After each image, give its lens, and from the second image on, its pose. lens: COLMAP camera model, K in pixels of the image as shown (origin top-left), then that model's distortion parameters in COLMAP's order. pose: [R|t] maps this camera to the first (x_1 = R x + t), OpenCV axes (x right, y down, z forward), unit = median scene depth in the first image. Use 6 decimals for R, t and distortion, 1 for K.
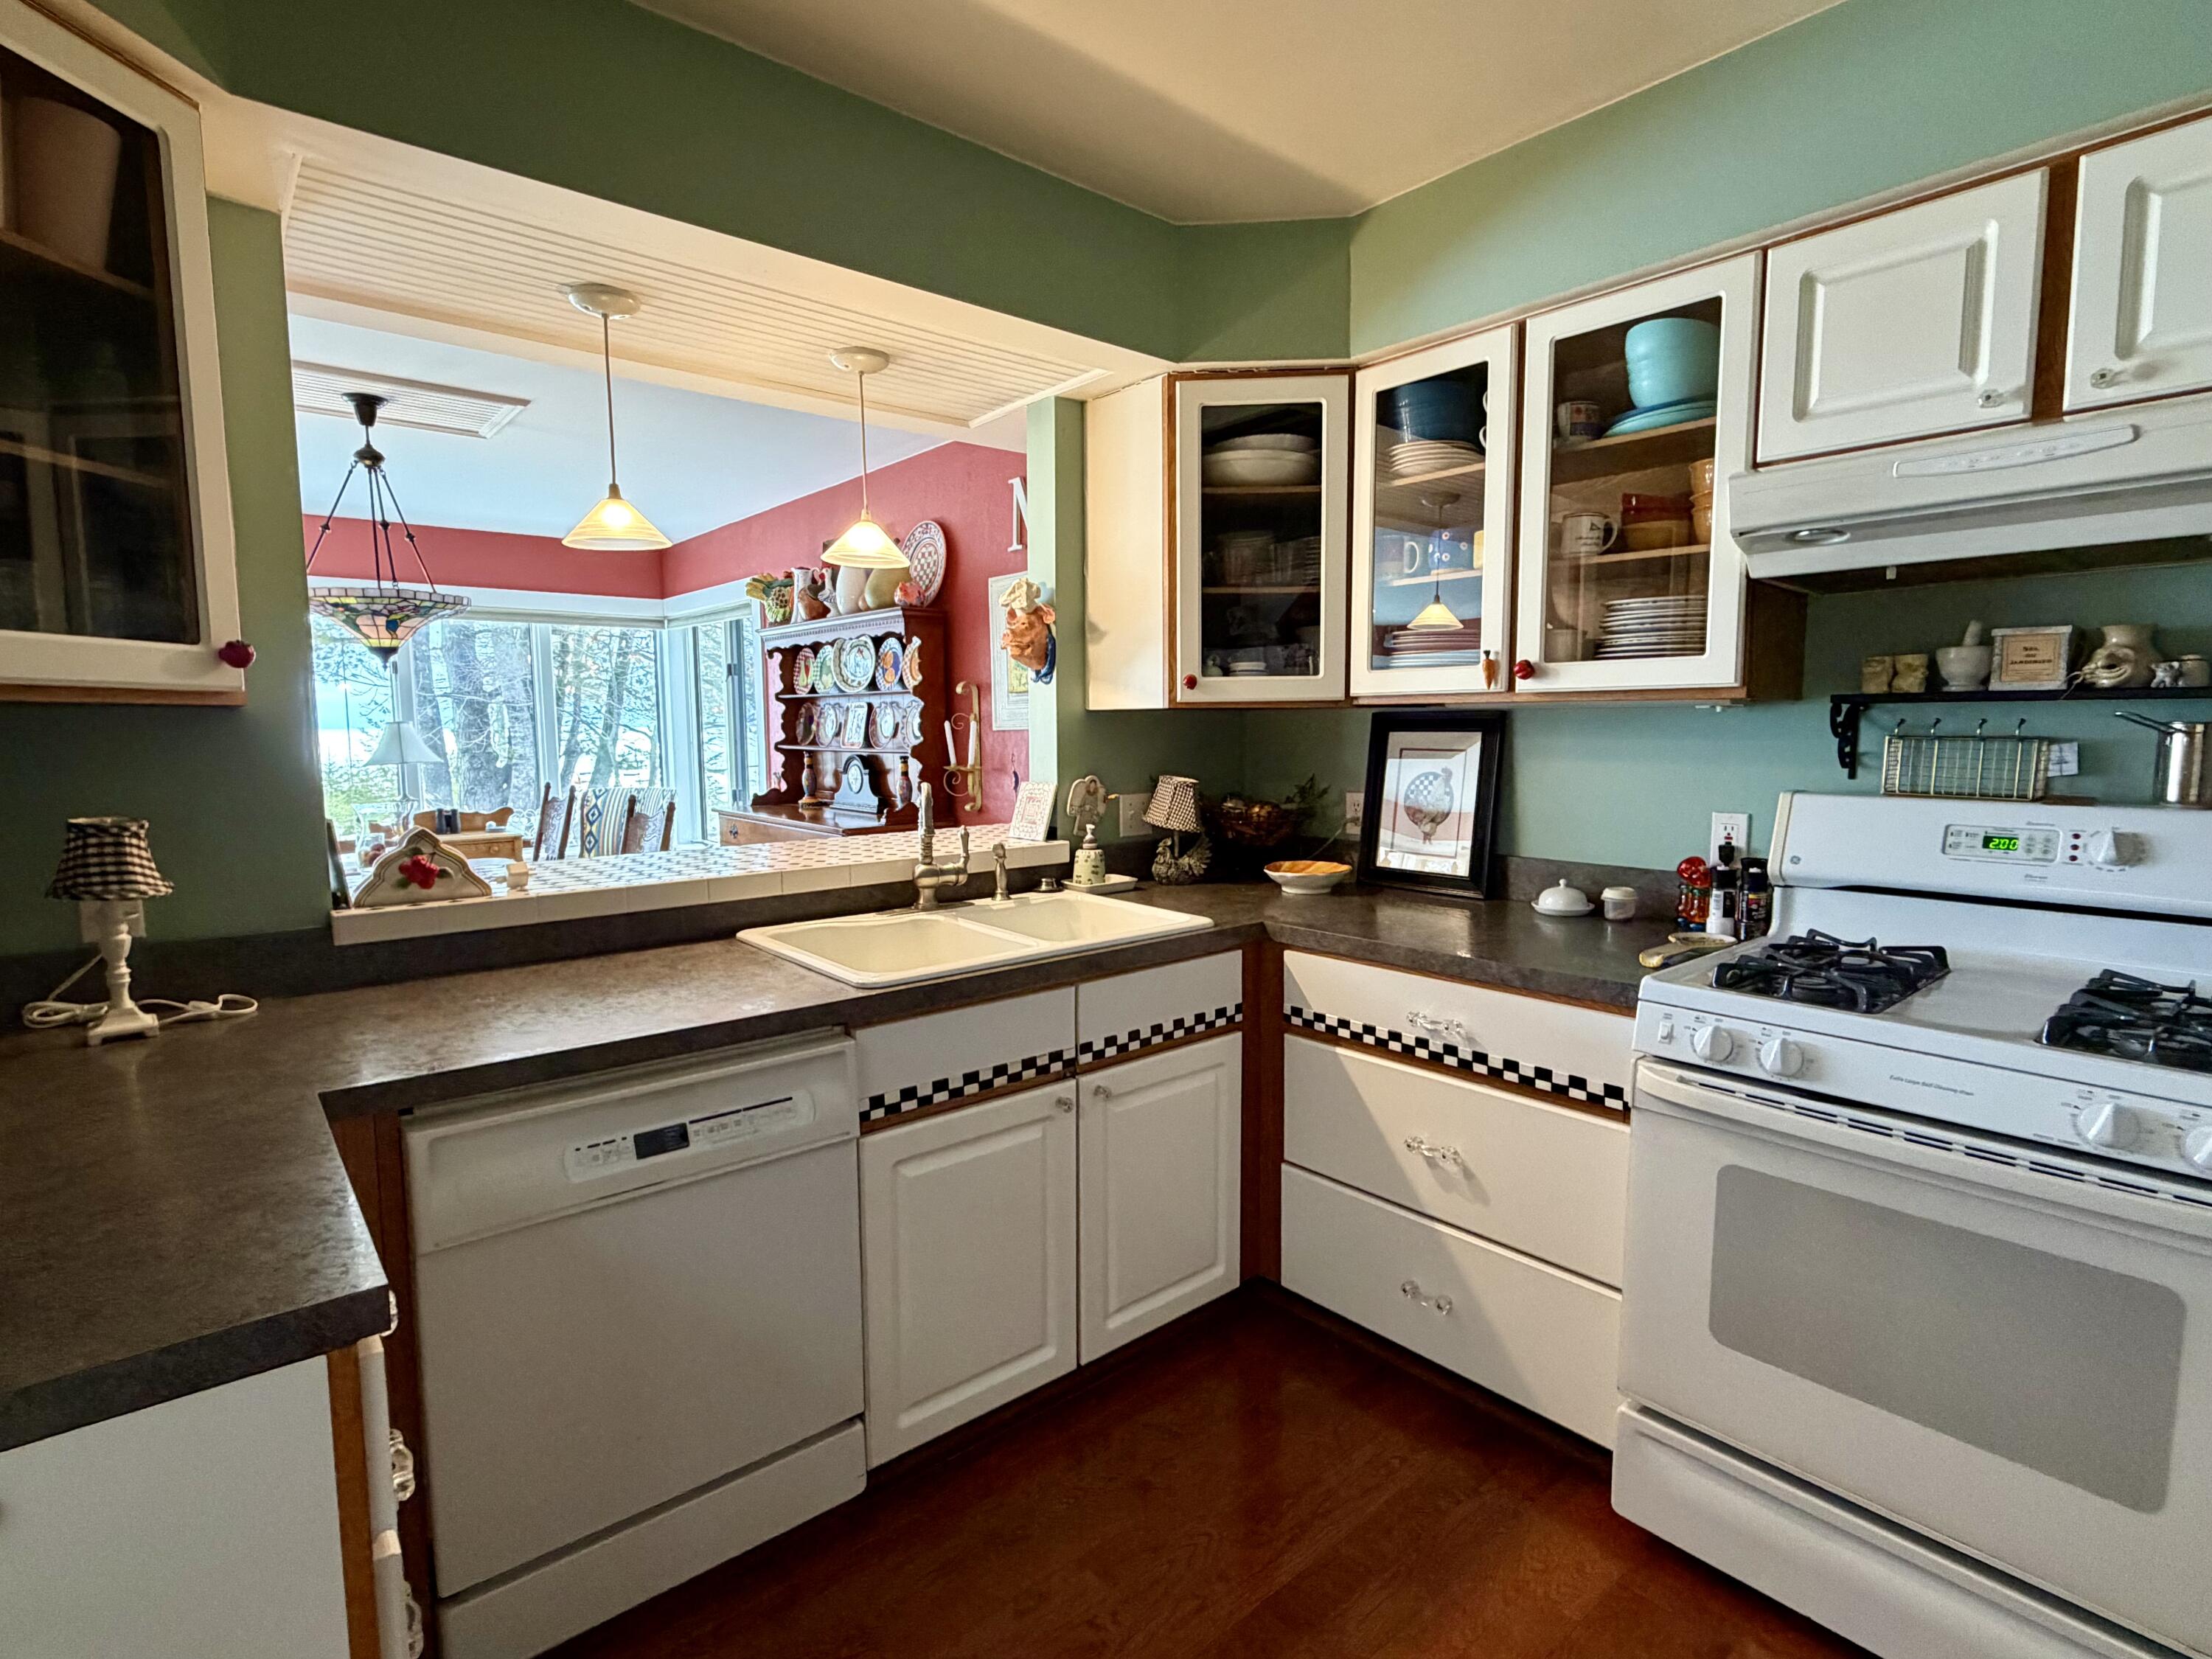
lens RADIAL K [[1084.5, 0, 1109.7], [0, 1084.5, 829.1], [0, 0, 1]] dist [-0.000039, 0.000085]
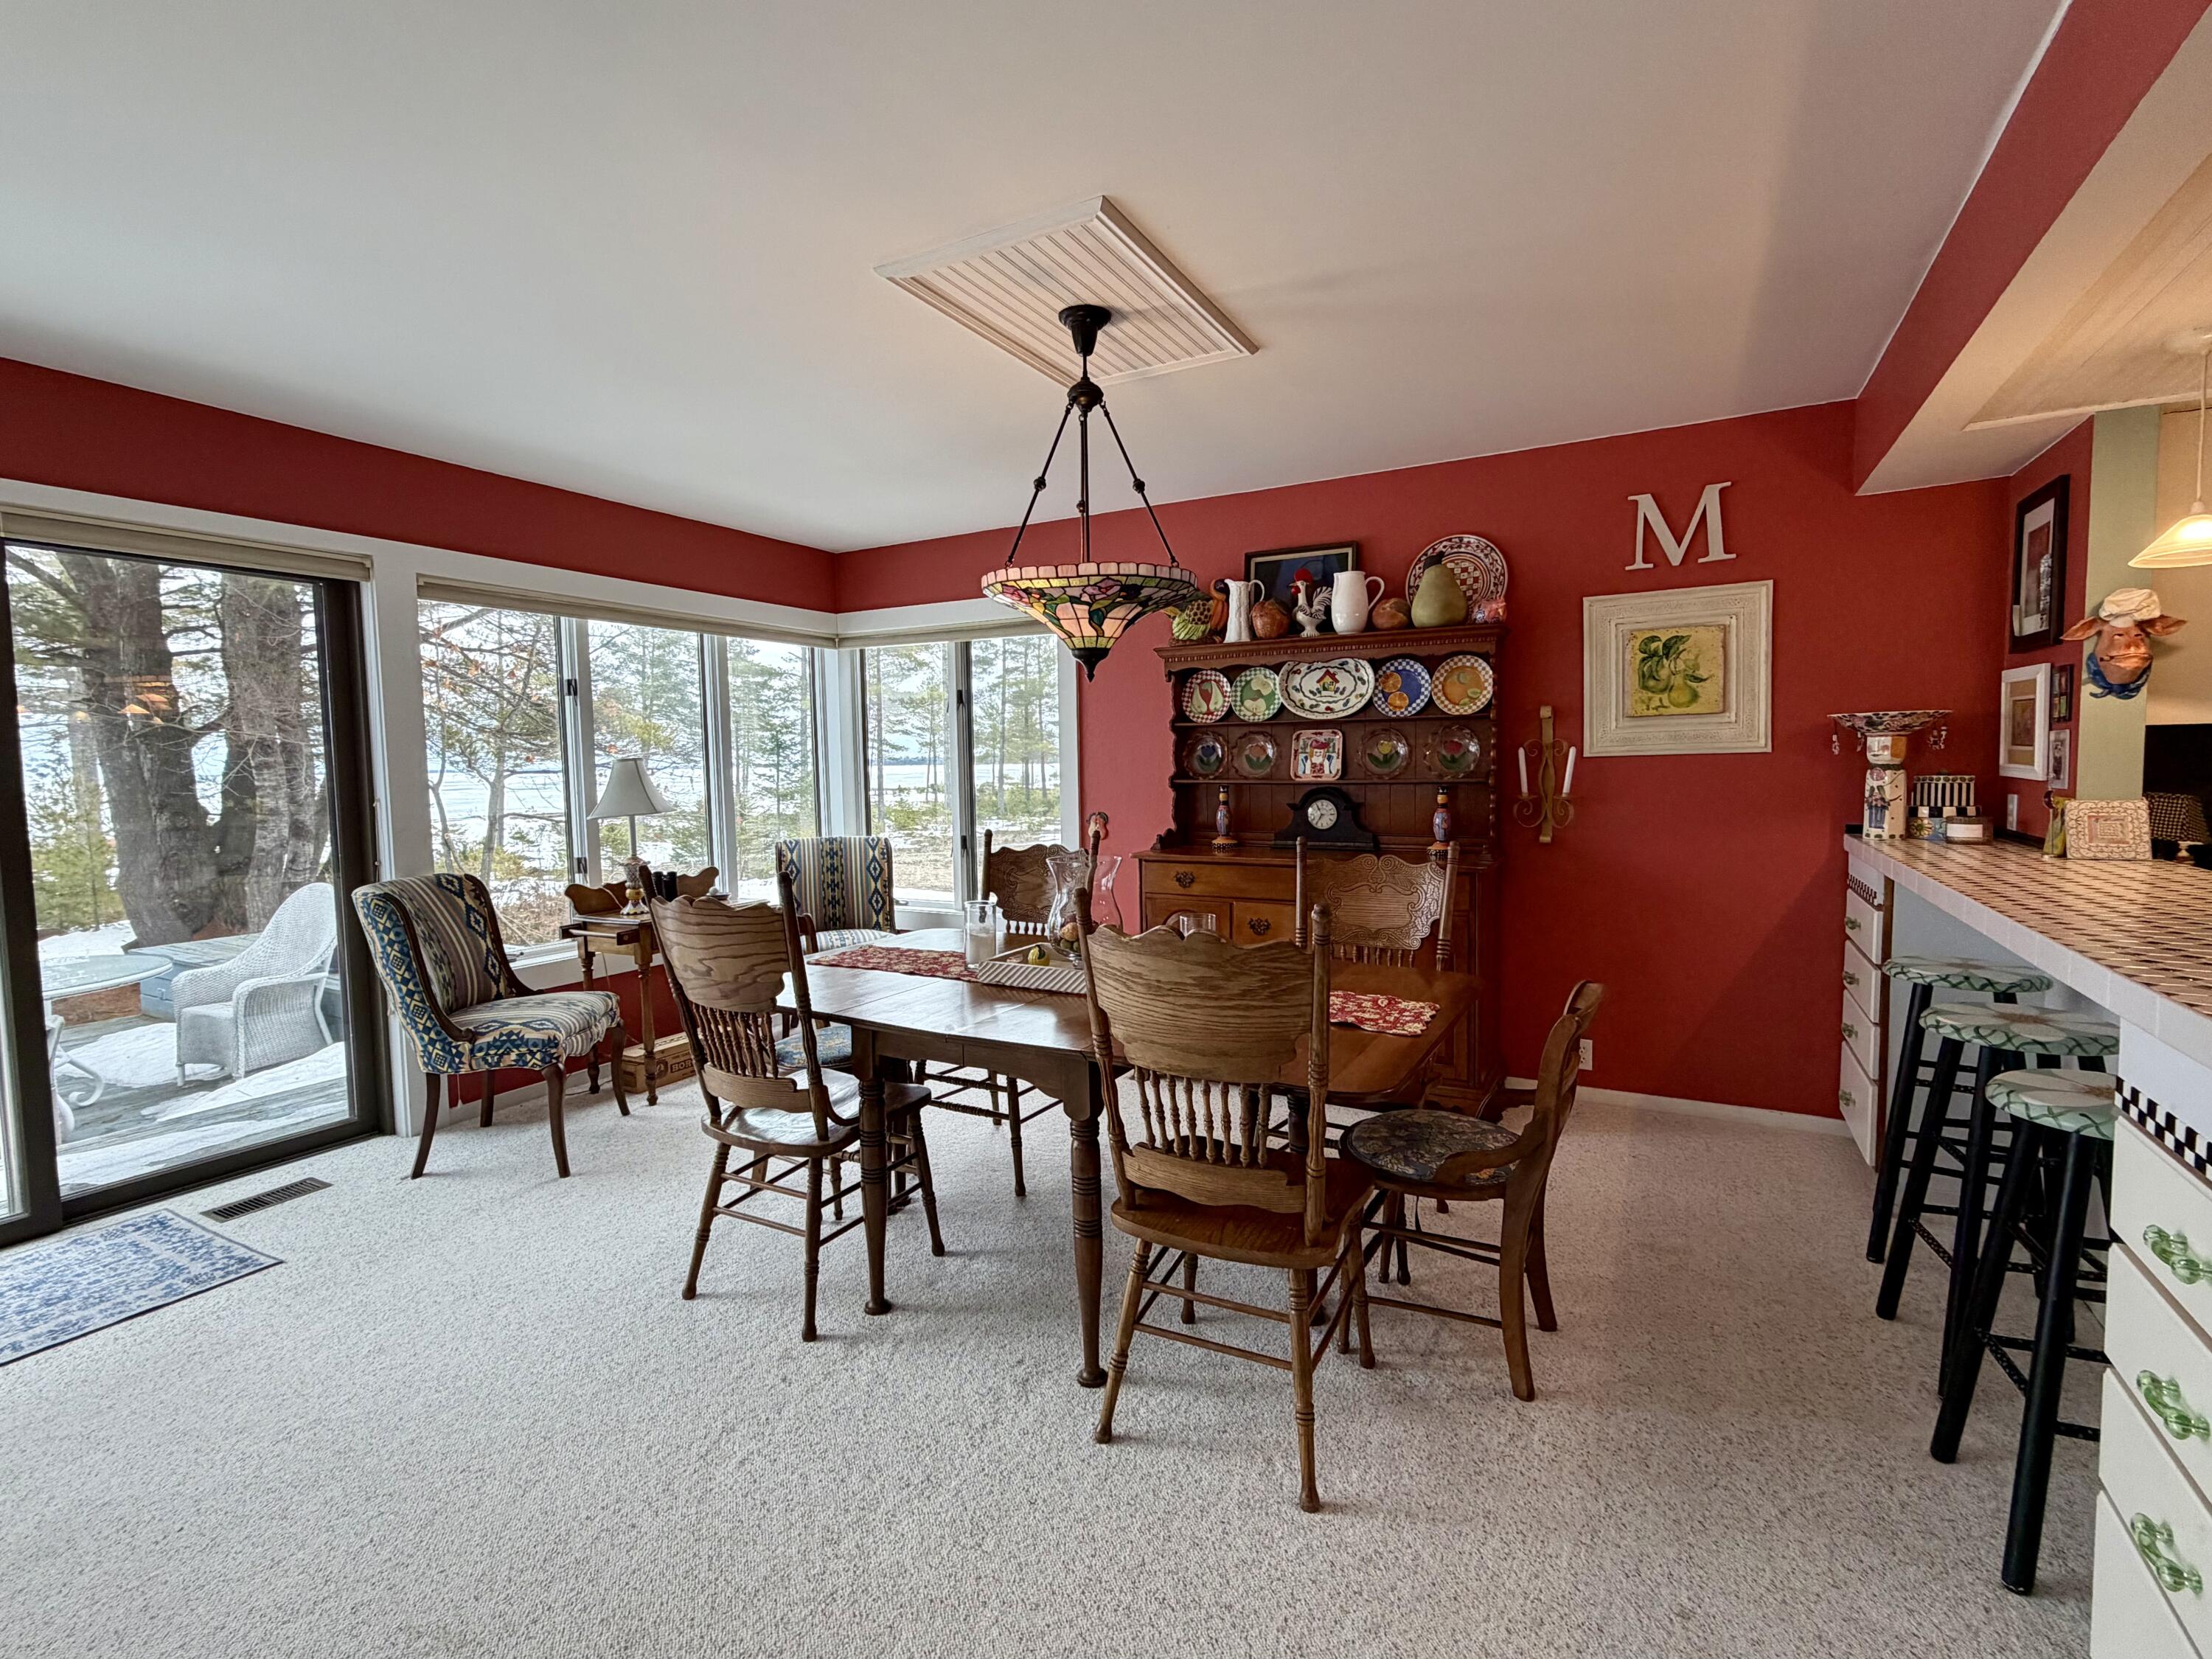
lens RADIAL K [[1033.5, 0, 1100.9], [0, 1033.5, 830.3], [0, 0, 1]] dist [-0.001055, -0.000307]
pose [[0.938878, -0.032052, 0.342755, -1.640524], [0.043927, 0.998672, -0.026937, -0.041341], [-0.341436, 0.040346, 0.939039, 0.593850]]
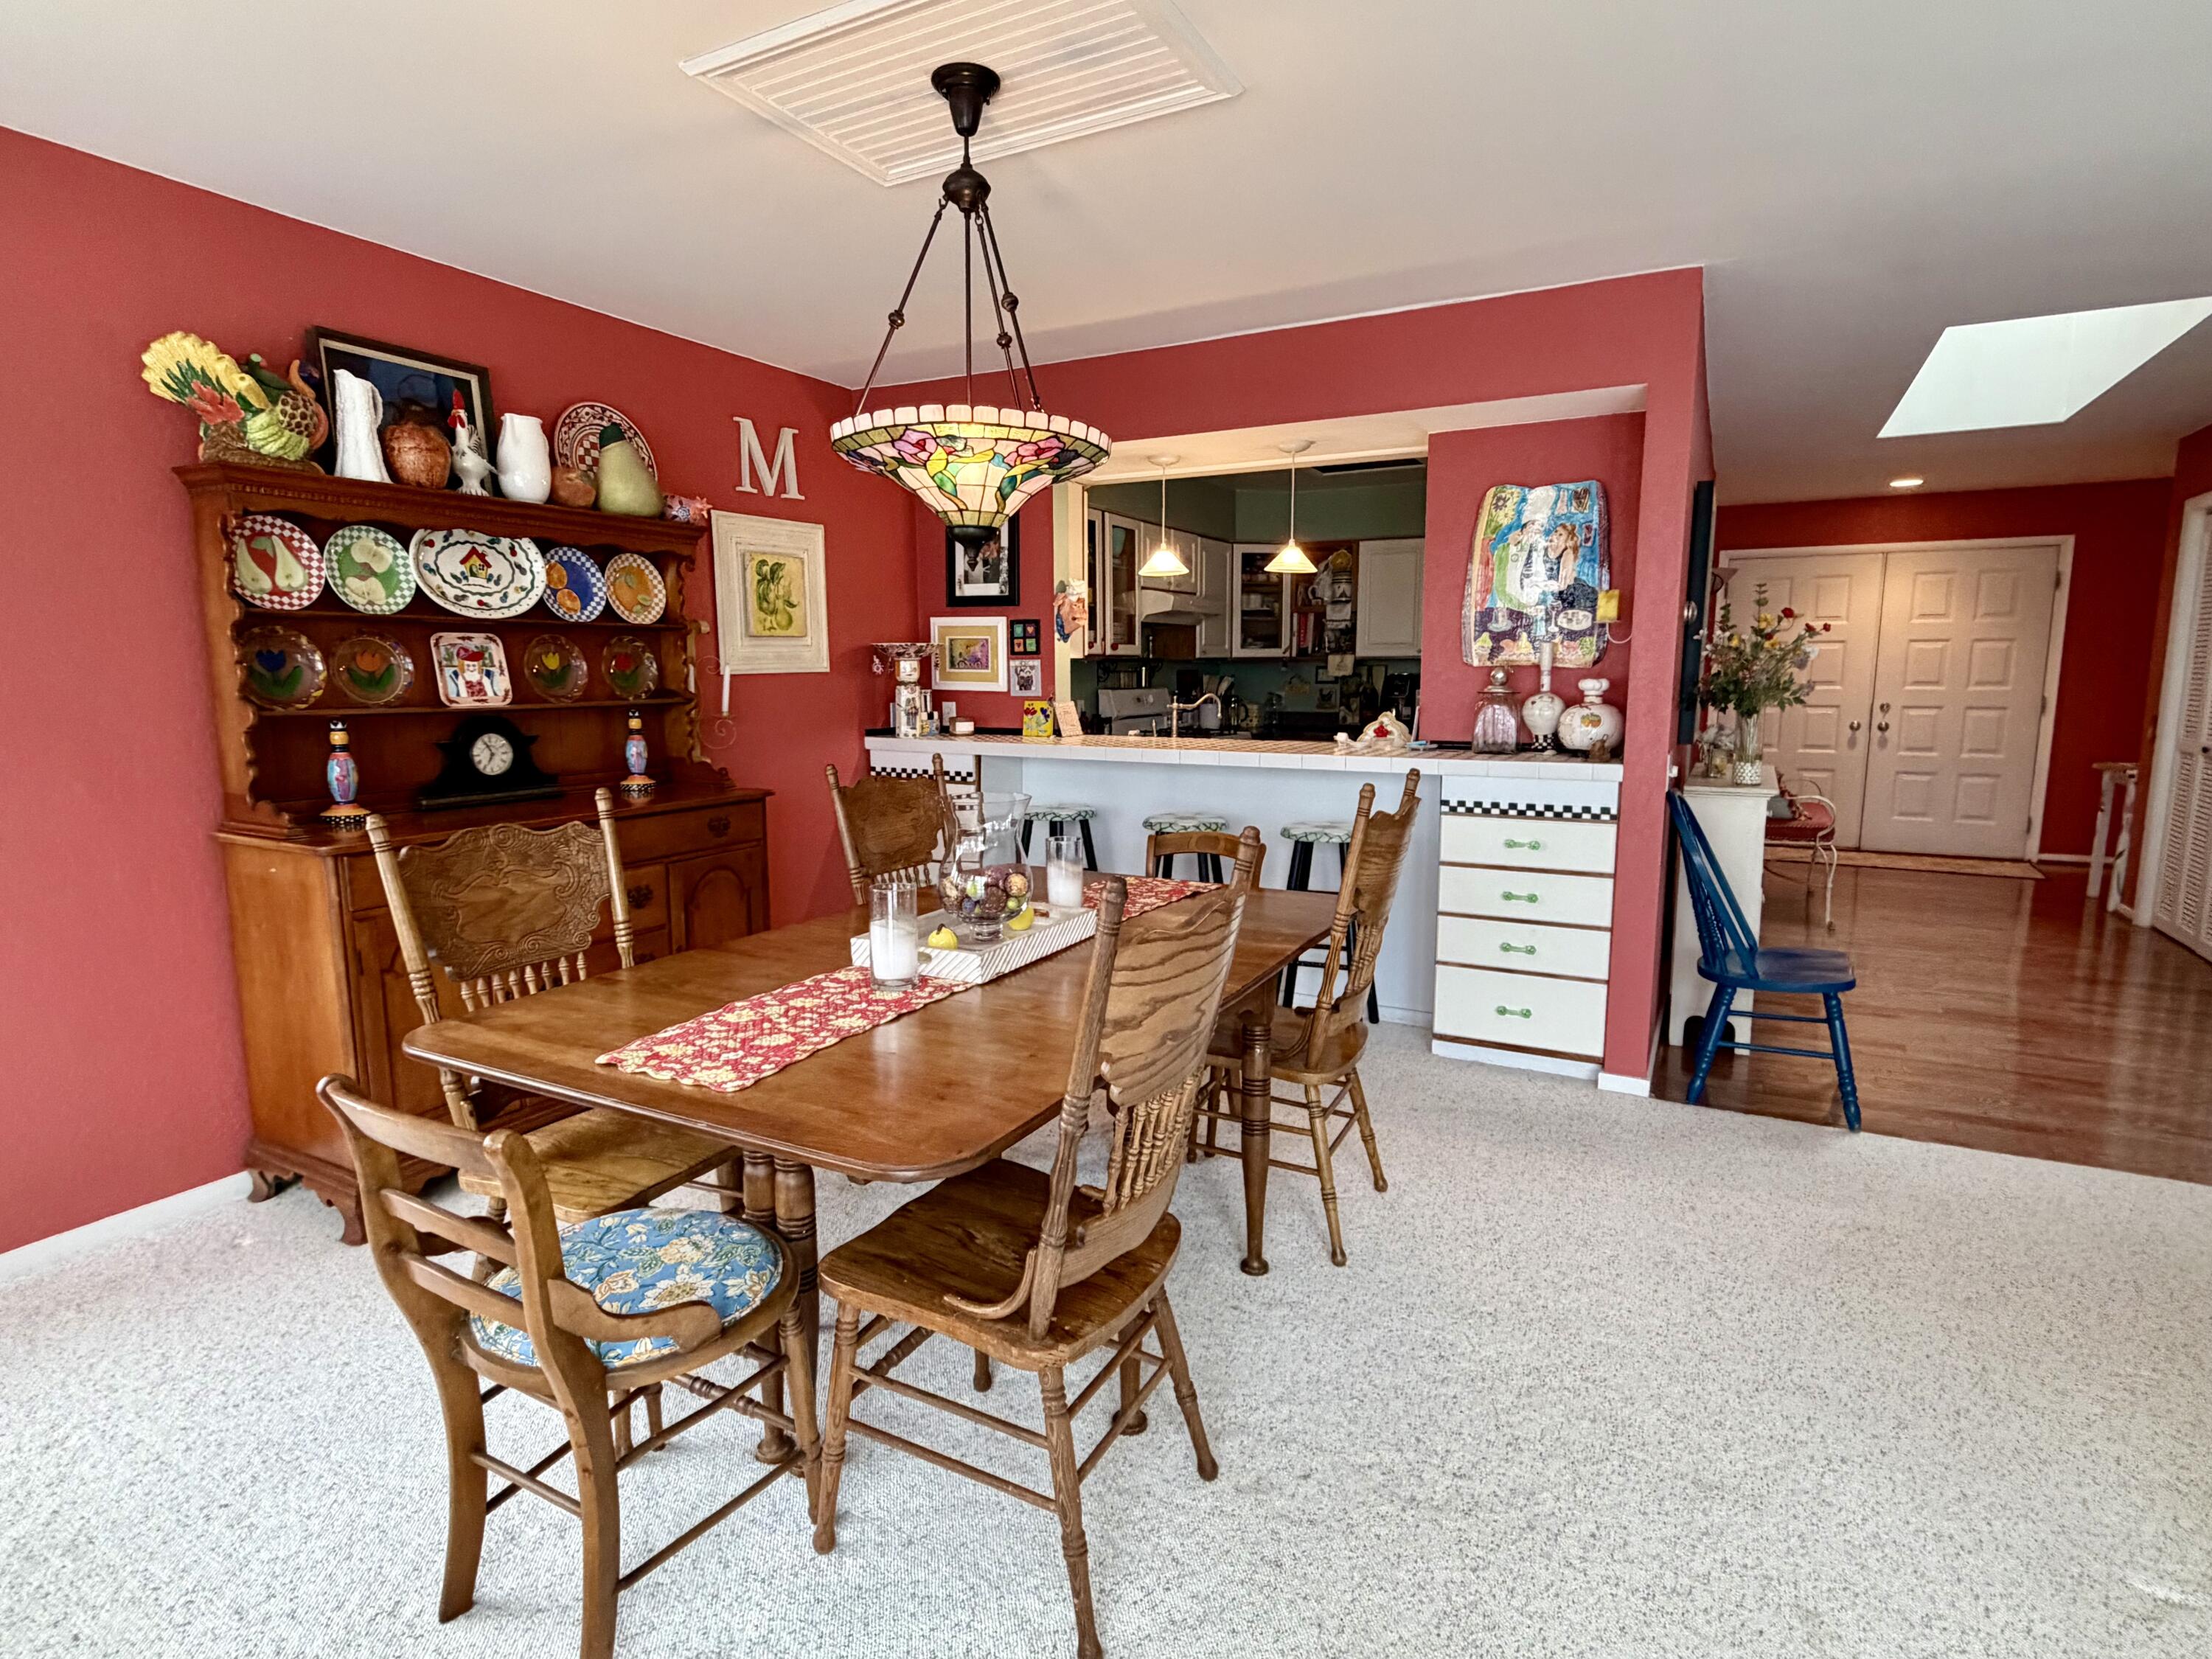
lens RADIAL K [[1133.0, 0, 1102.2], [0, 1133.0, 829.2], [0, 0, 1]] dist [-0.000120, 0.000562]
pose [[-0.354819, -0.127249, 0.926235, -2.303547], [0.096072, 0.980488, 0.171506, -0.192717], [-0.929986, 0.149839, -0.335670, 2.089969]]
